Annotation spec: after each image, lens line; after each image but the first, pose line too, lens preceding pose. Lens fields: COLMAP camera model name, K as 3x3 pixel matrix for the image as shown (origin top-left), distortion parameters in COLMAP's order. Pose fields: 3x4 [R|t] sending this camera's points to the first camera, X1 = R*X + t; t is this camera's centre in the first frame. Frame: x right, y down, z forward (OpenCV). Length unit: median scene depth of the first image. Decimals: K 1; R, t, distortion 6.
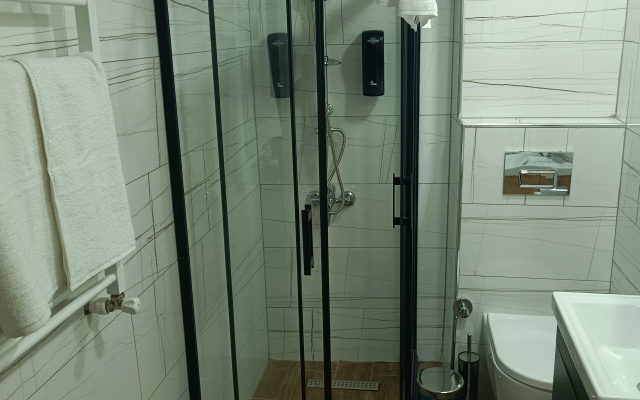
lens RADIAL K [[622.8, 0, 321.4], [0, 622.8, 198.4], [0, 0, 1]] dist [0.032912, 0.000000]
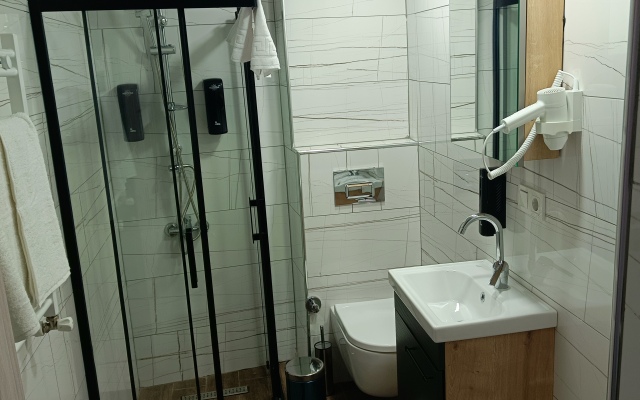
lens RADIAL K [[622.8, 0, 320.1], [0, 622.8, 201.2], [0, 0, 1]] dist [0.032912, 0.000000]
pose [[0.947498, -0.102248, 0.302974, -0.106901], [0.118283, 0.992363, -0.035005, 0.023089], [-0.297080, 0.069004, 0.952356, -0.157760]]
